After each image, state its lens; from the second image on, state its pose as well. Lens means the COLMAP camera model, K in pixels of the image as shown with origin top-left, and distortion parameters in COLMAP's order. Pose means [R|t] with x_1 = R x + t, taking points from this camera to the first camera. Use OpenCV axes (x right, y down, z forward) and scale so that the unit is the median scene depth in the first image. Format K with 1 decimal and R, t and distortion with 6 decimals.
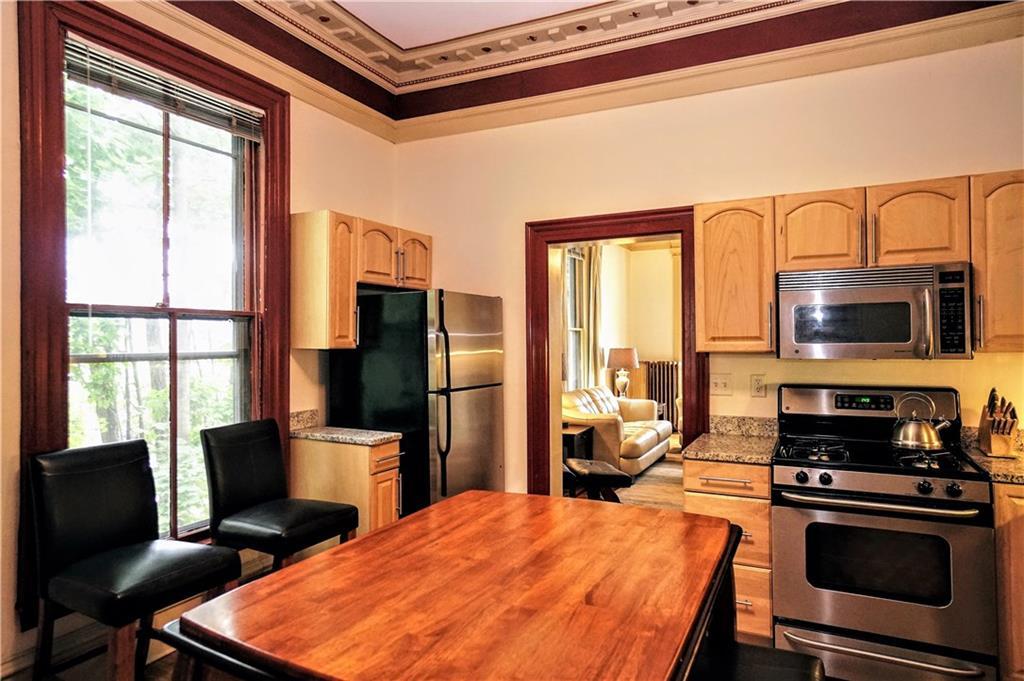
lens RADIAL K [[607.3, 0, 504.2], [0, 607.3, 335.5], [0, 0, 1]] dist [0.000332, 0.010711]
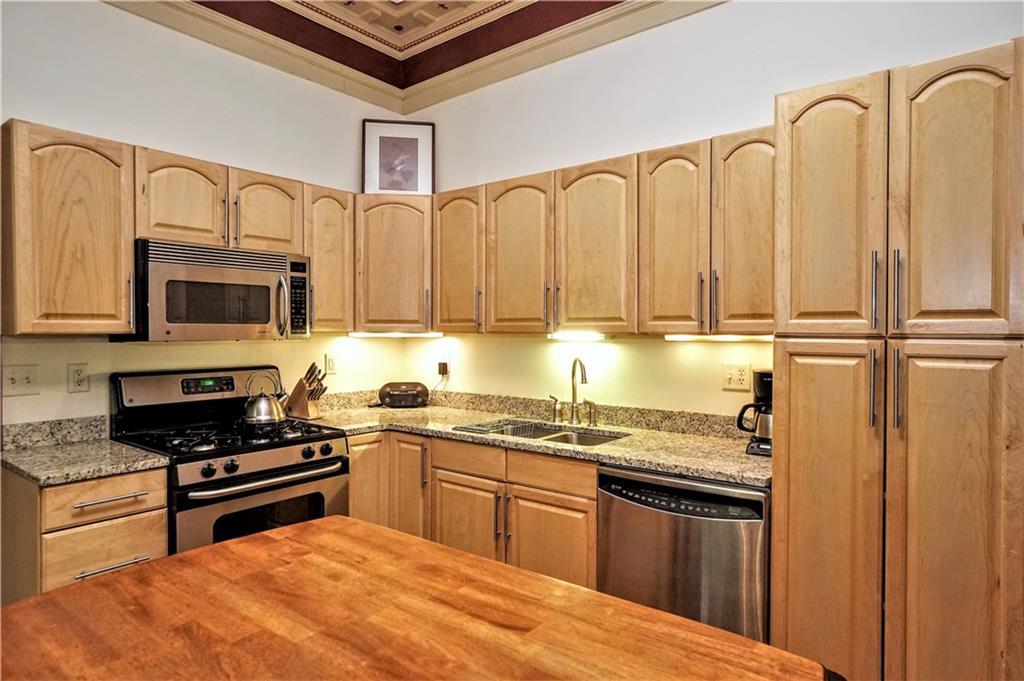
lens RADIAL K [[607.3, 0, 481.5], [0, 607.3, 334.8], [0, 0, 1]] dist [0.000332, 0.010711]
pose [[0.221123, 0.000929, 0.975245, -0.284150], [-0.012954, 0.999914, 0.001984, 0.022875], [-0.975160, -0.013072, 0.221116, 0.385178]]
